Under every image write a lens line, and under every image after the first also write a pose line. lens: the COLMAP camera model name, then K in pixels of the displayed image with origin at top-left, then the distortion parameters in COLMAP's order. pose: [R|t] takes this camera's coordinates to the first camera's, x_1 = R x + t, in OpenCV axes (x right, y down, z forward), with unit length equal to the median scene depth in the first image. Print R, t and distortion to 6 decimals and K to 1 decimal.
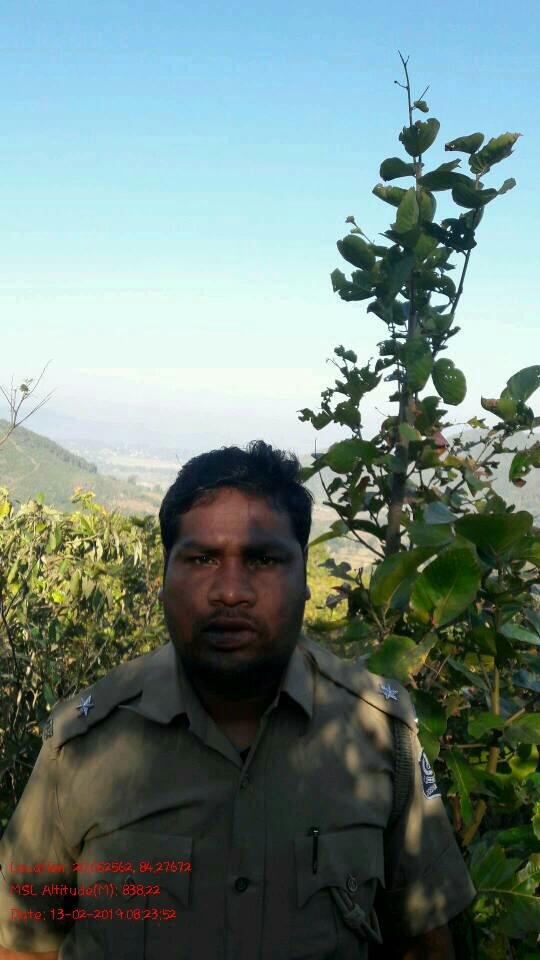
lens RADIAL K [[767.1, 0, 268.7], [0, 767.1, 478.9], [0, 0, 1]] dist [0.005251, -0.002986]
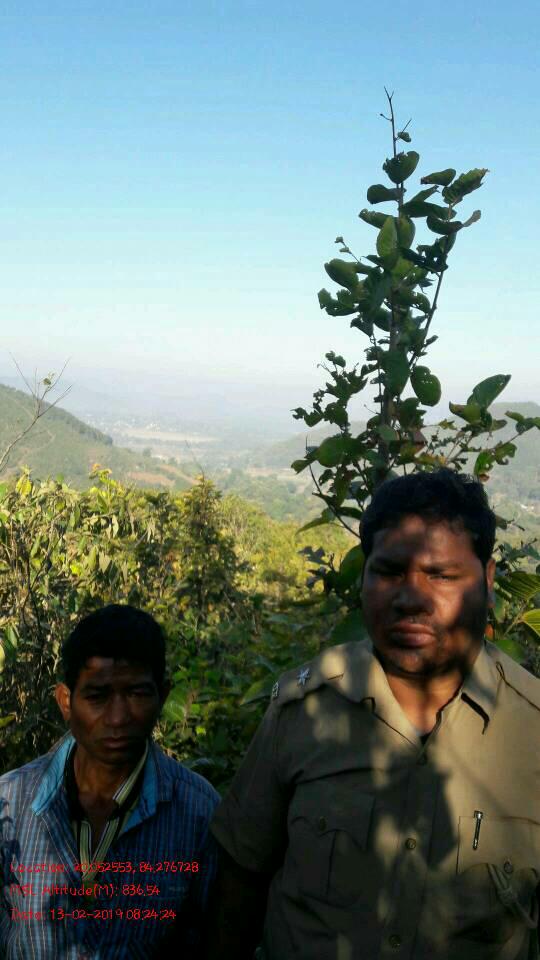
lens RADIAL K [[767.1, 0, 268.7], [0, 767.1, 478.9], [0, 0, 1]] dist [0.005251, -0.002986]
pose [[0.999787, 0.007673, -0.019161, 0.026836], [-0.006994, 0.999355, 0.035234, -0.028047], [0.019419, -0.035092, 0.999195, -0.126699]]
